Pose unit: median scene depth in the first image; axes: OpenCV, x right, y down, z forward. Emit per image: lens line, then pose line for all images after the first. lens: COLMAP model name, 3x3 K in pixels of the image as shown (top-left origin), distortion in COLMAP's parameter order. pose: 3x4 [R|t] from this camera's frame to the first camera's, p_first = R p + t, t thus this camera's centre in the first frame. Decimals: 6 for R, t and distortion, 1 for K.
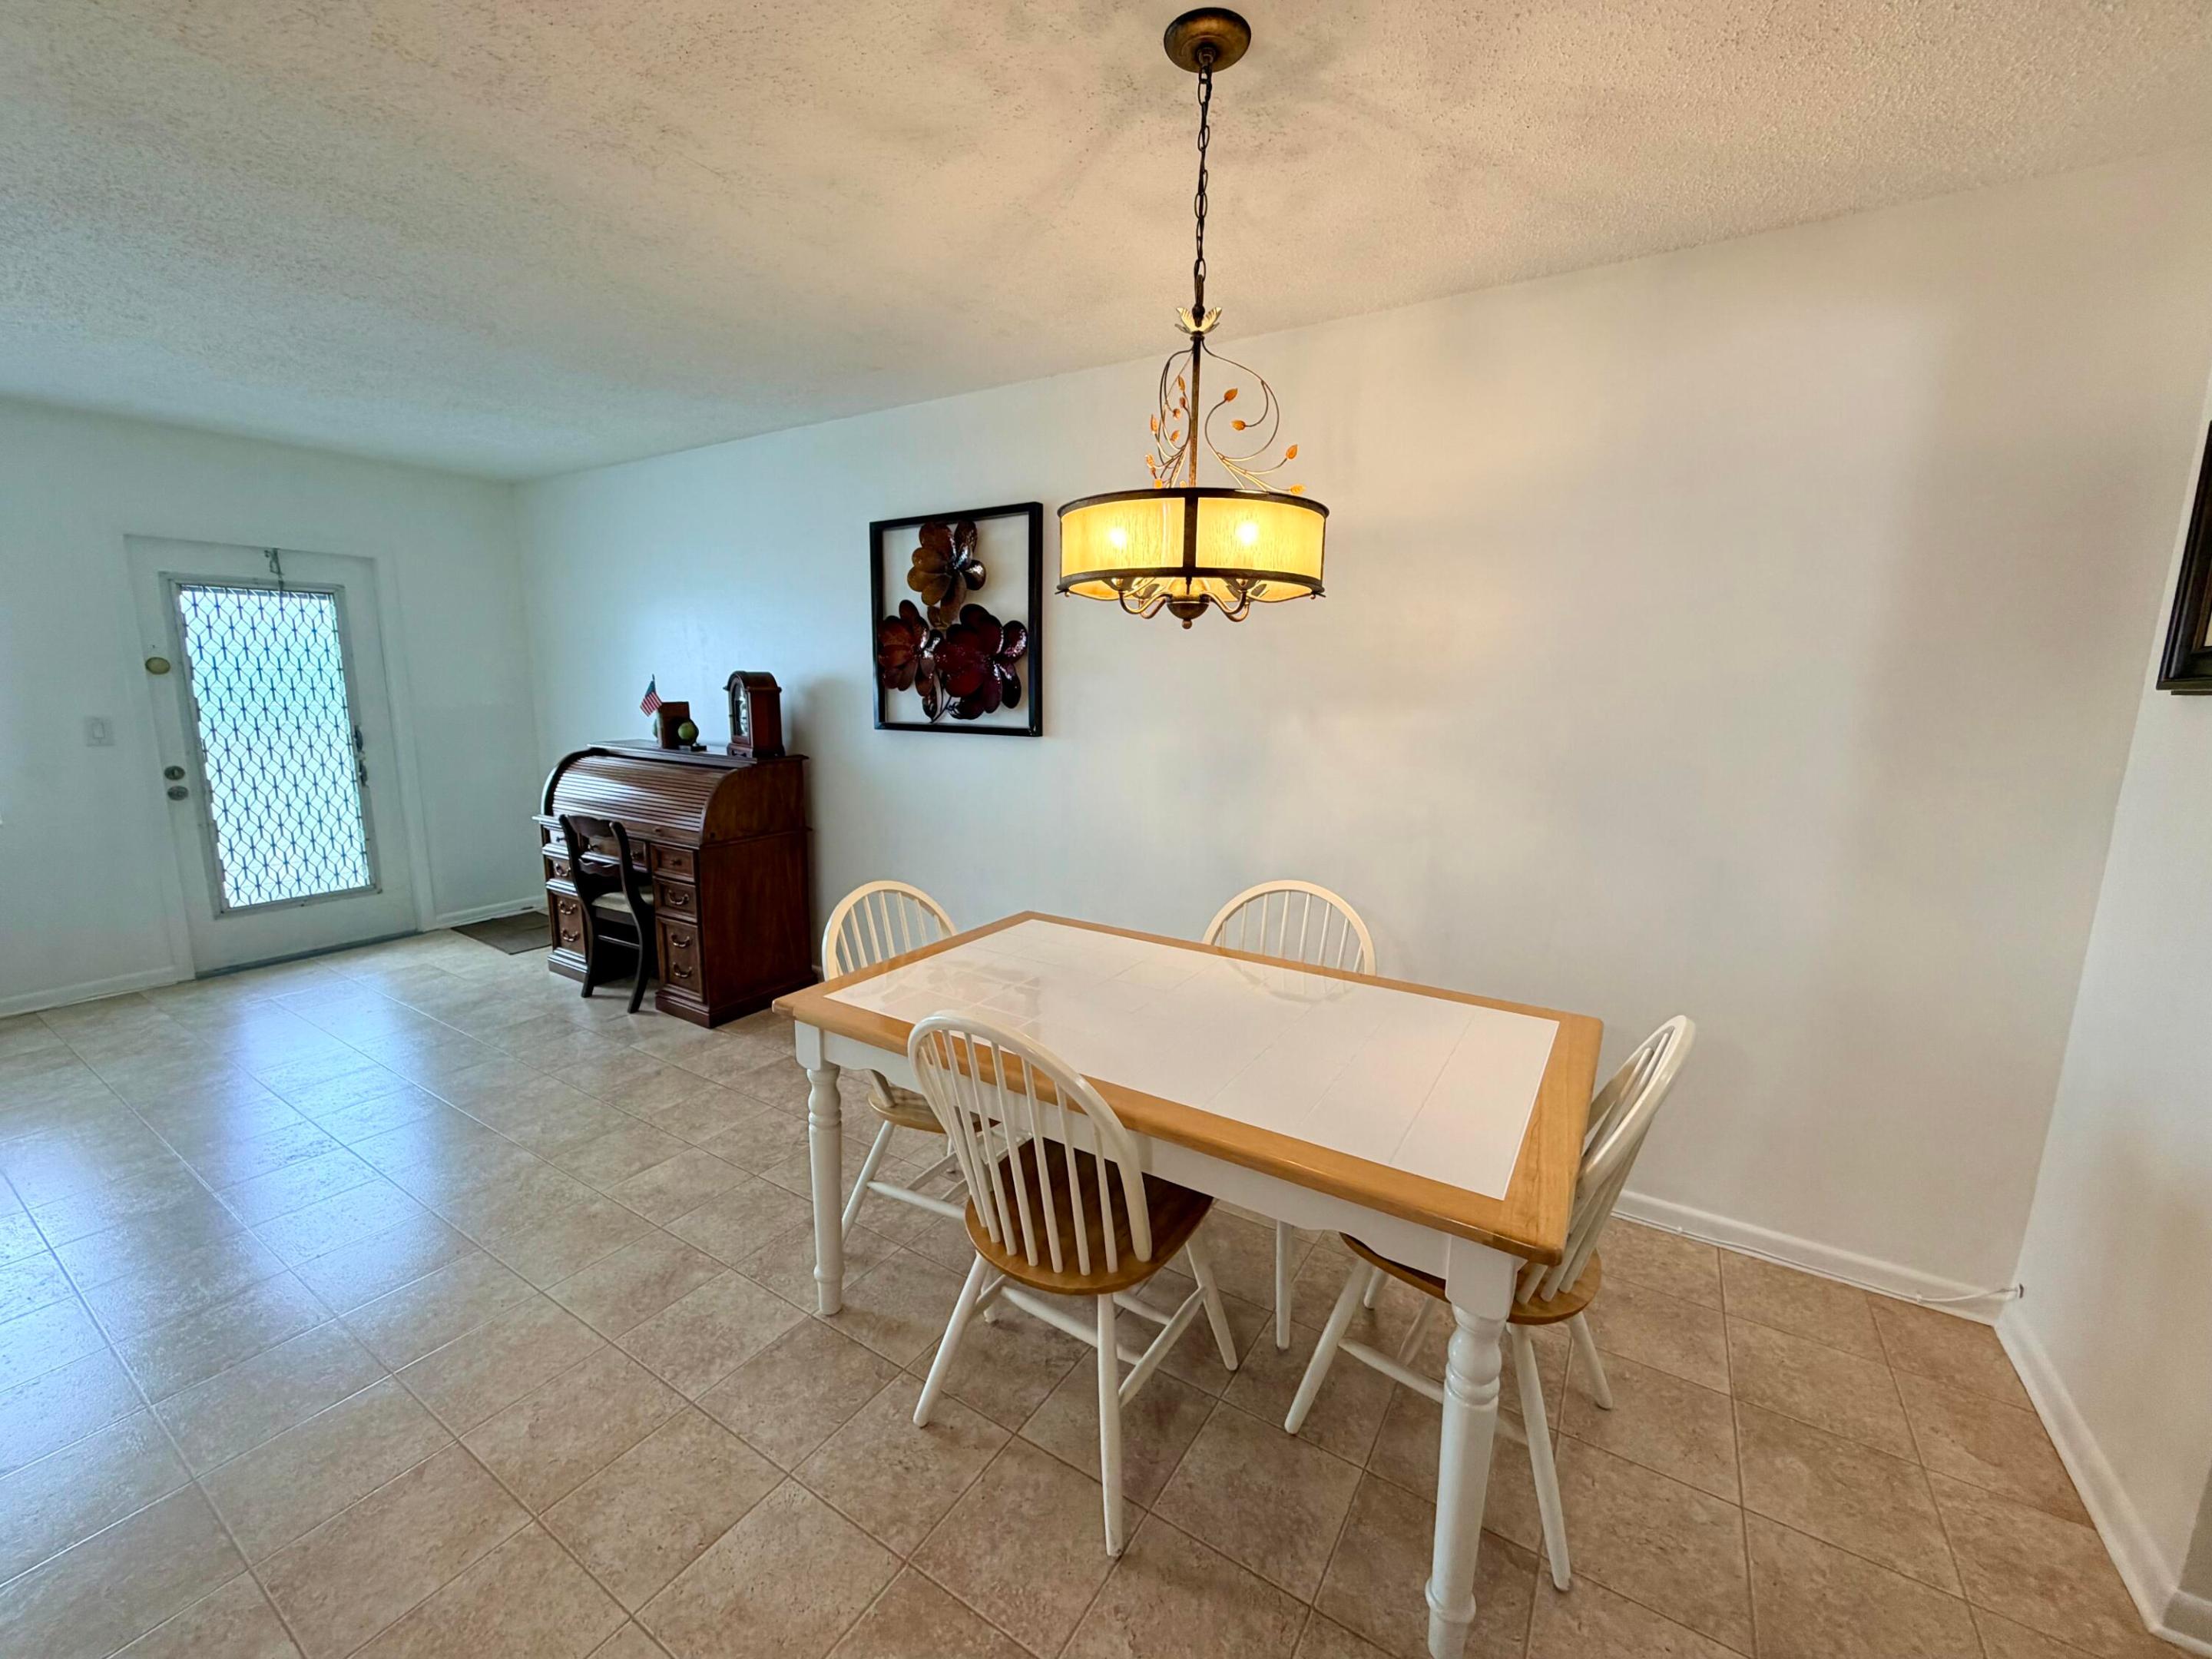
lens RADIAL K [[881.0, 0, 1101.3], [0, 881.0, 825.5], [0, 0, 1]] dist [0.000406, -0.000496]
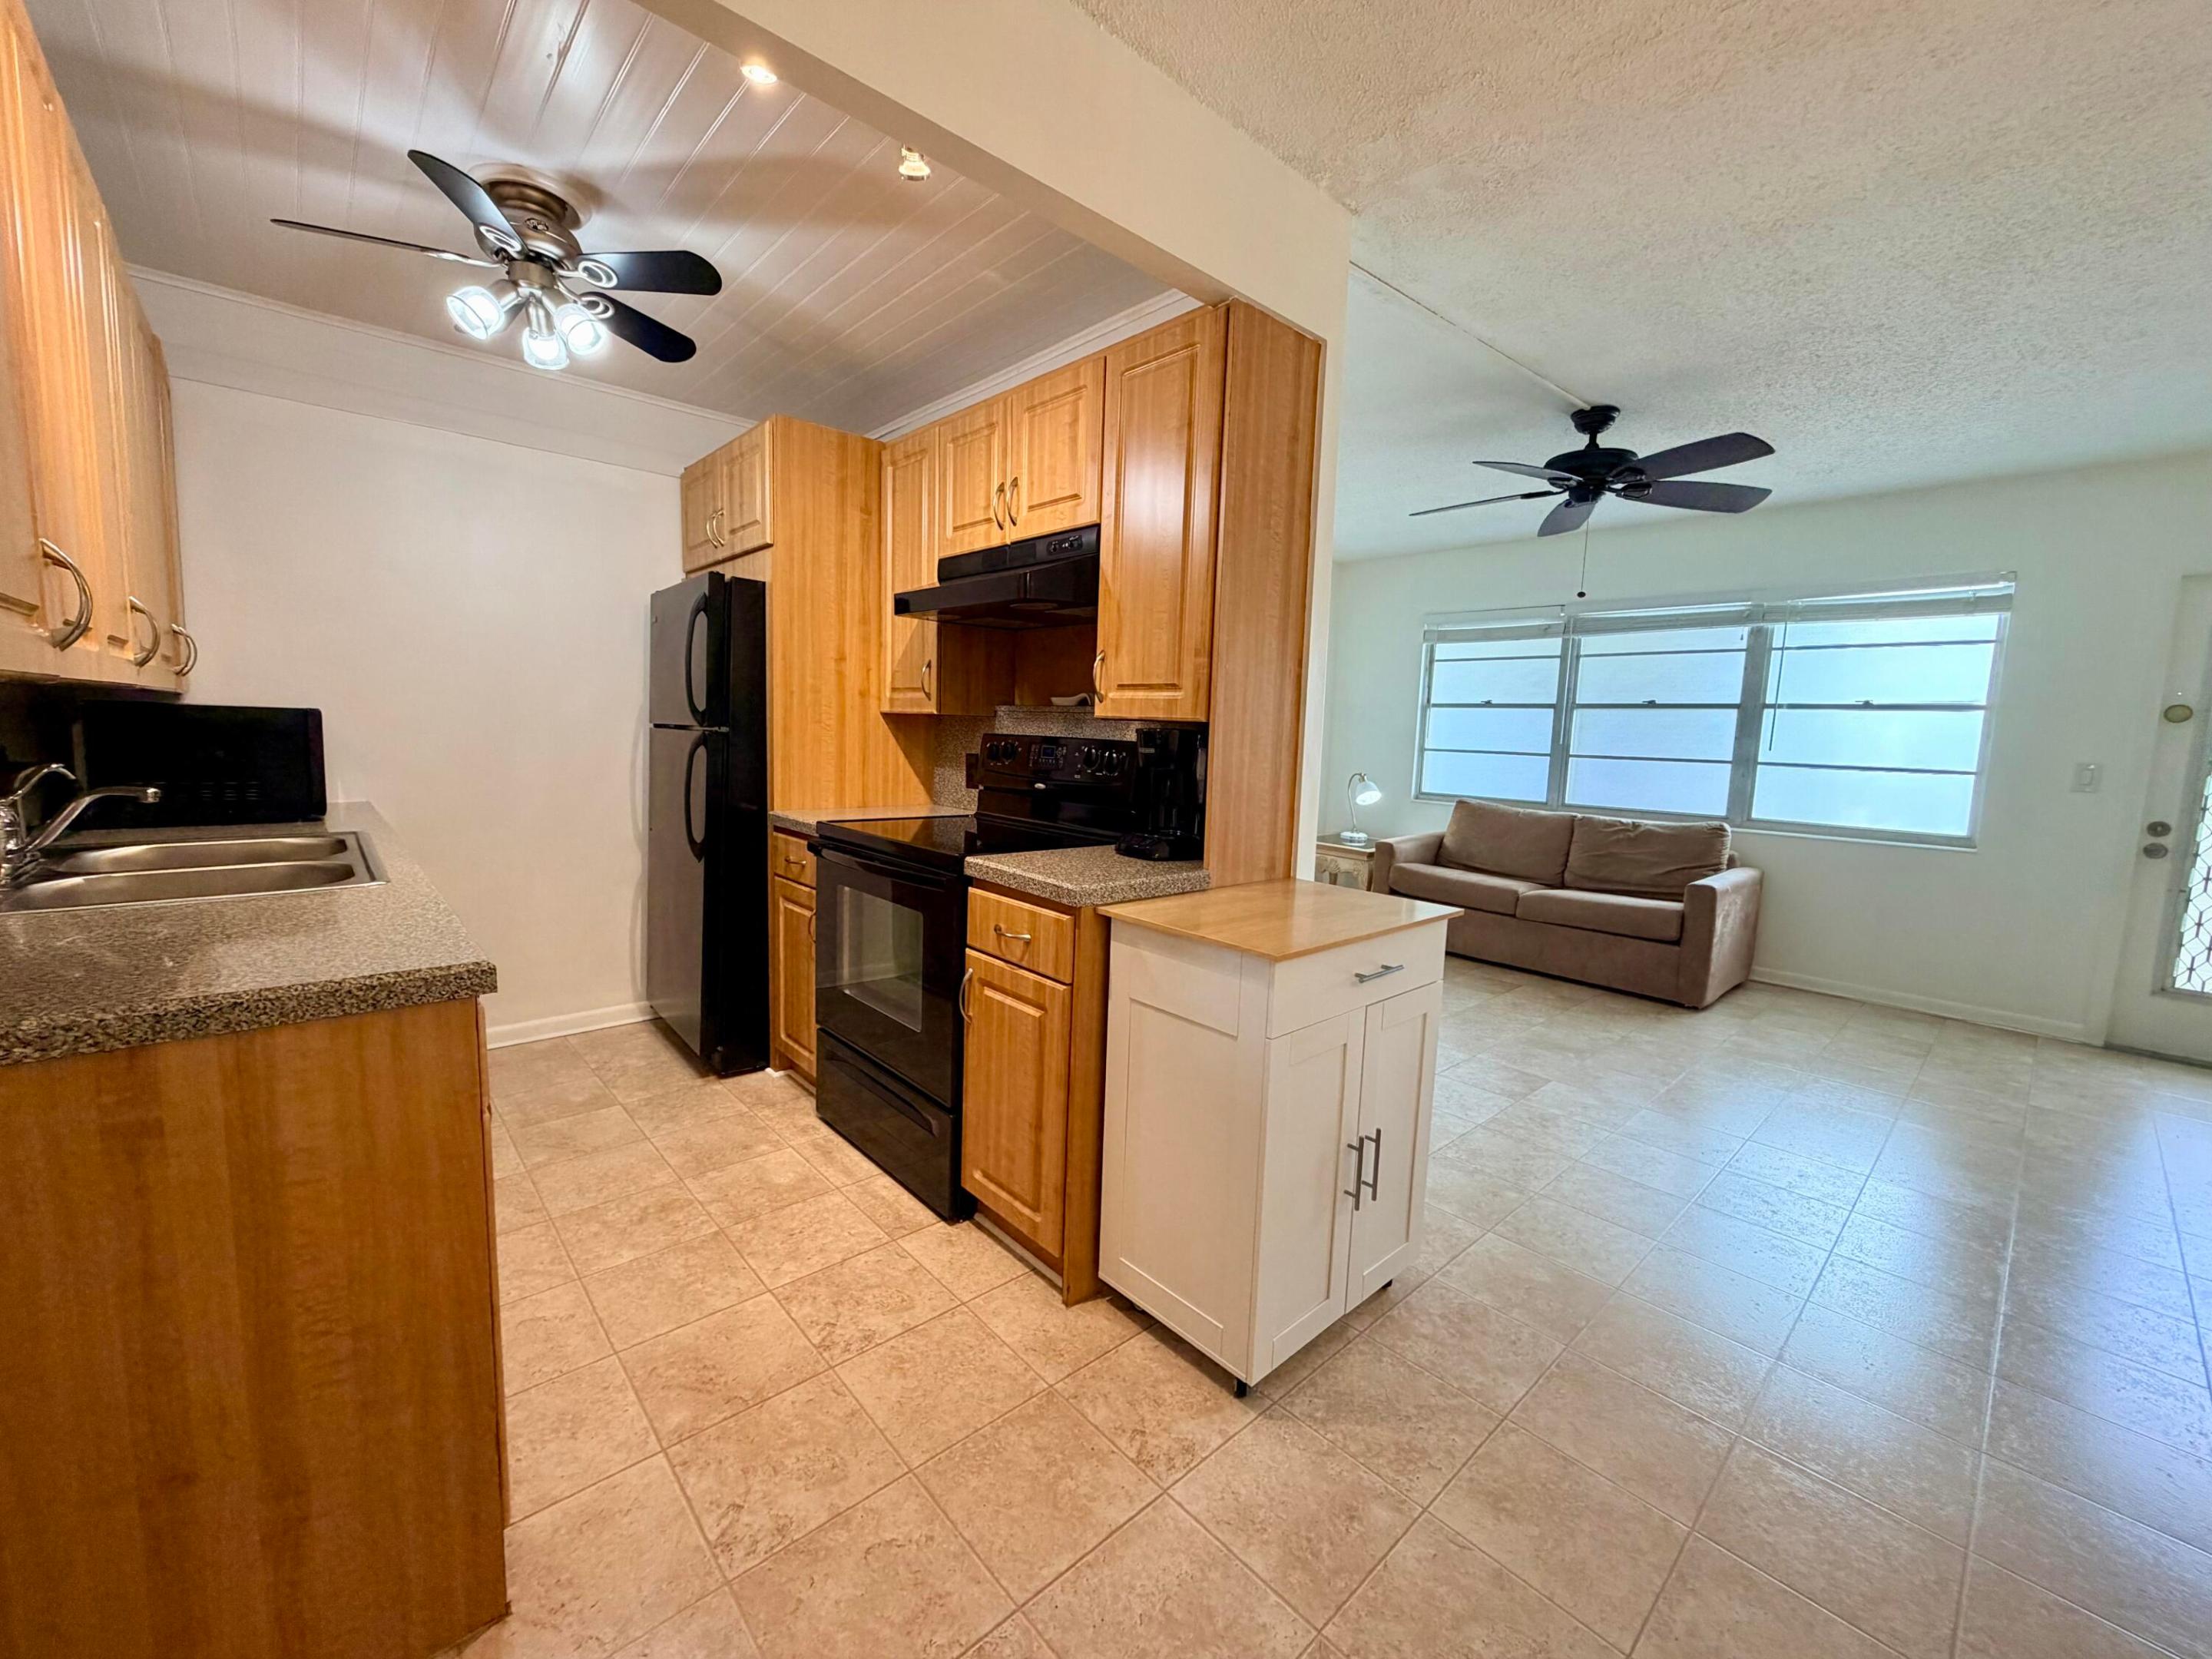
lens RADIAL K [[881.0, 0, 1101.3], [0, 881.0, 825.5], [0, 0, 1]] dist [0.000406, -0.000496]
pose [[-0.267612, 0.084423, -0.959821, 0.146122], [-0.198451, 0.969967, 0.140646, 0.030778], [0.942869, 0.228116, -0.242821, 0.206232]]
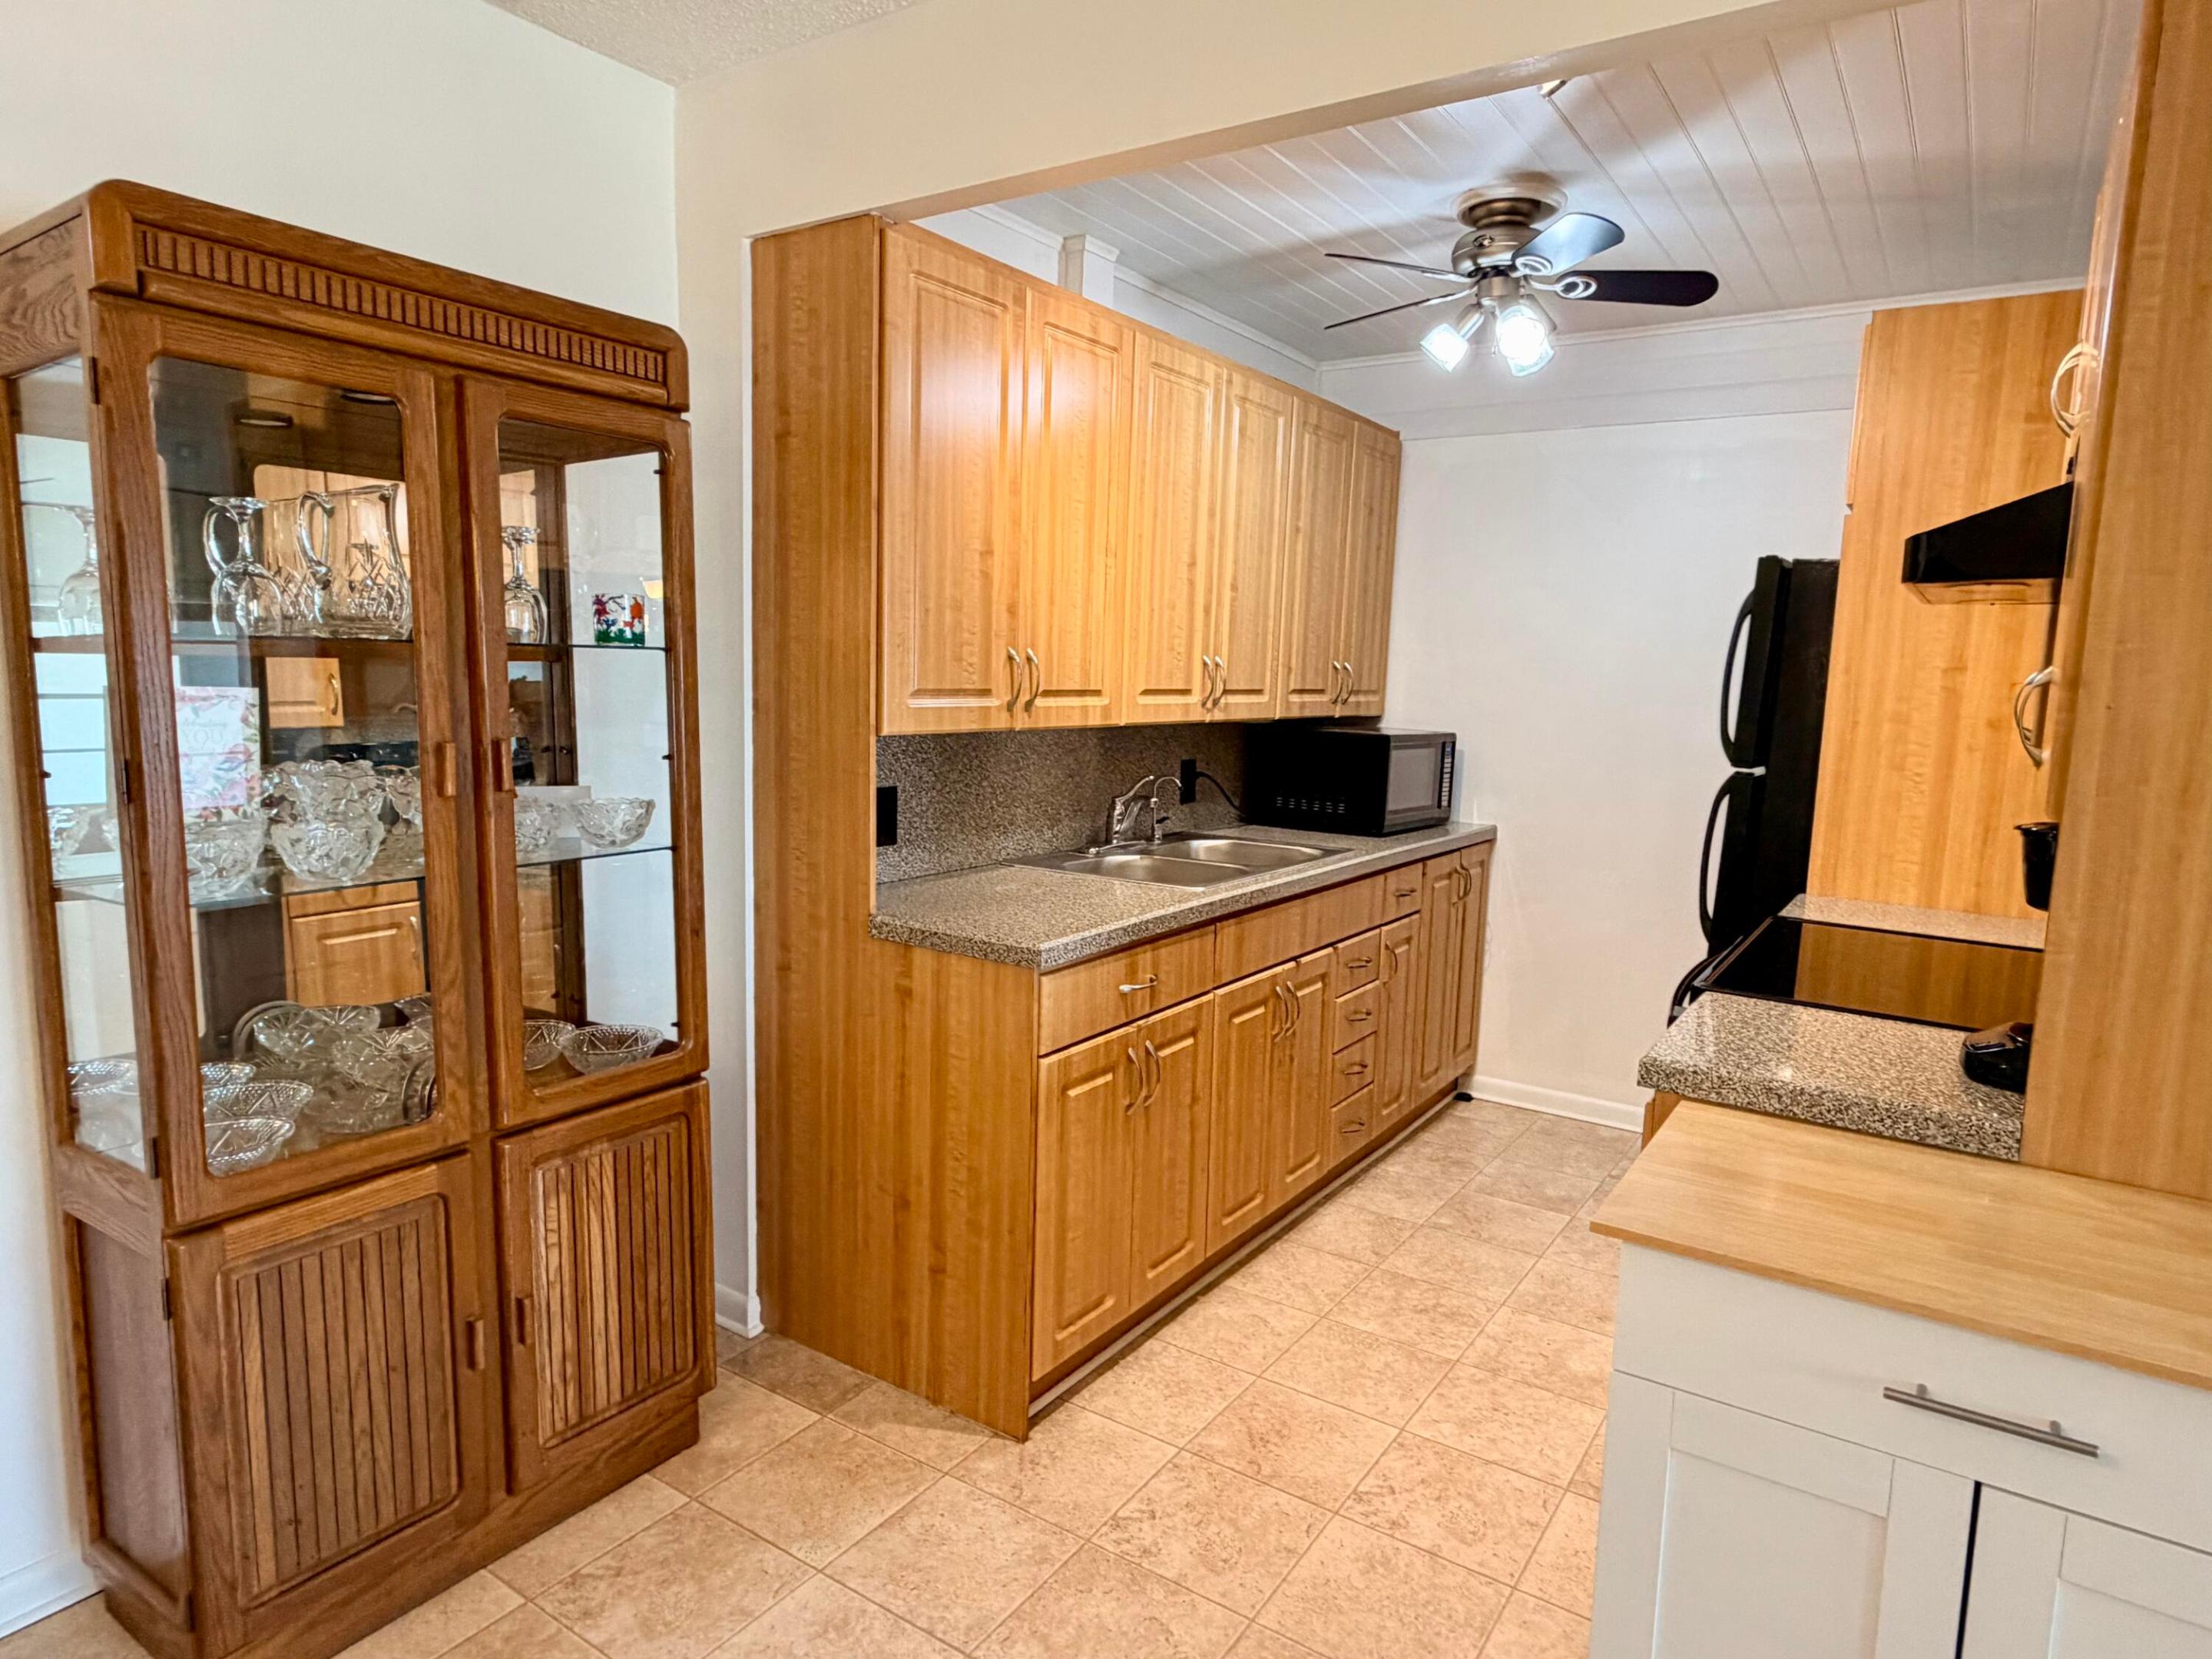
lens RADIAL K [[1309.1, 0, 1101.3], [0, 1309.1, 835.6], [0, 0, 1]] dist [0.001435, 0.001515]
pose [[-0.998417, -0.048551, 0.028404, -0.136504], [-0.037918, 0.953914, 0.297673, -0.073116], [-0.041548, 0.296125, -0.954245, 0.517618]]
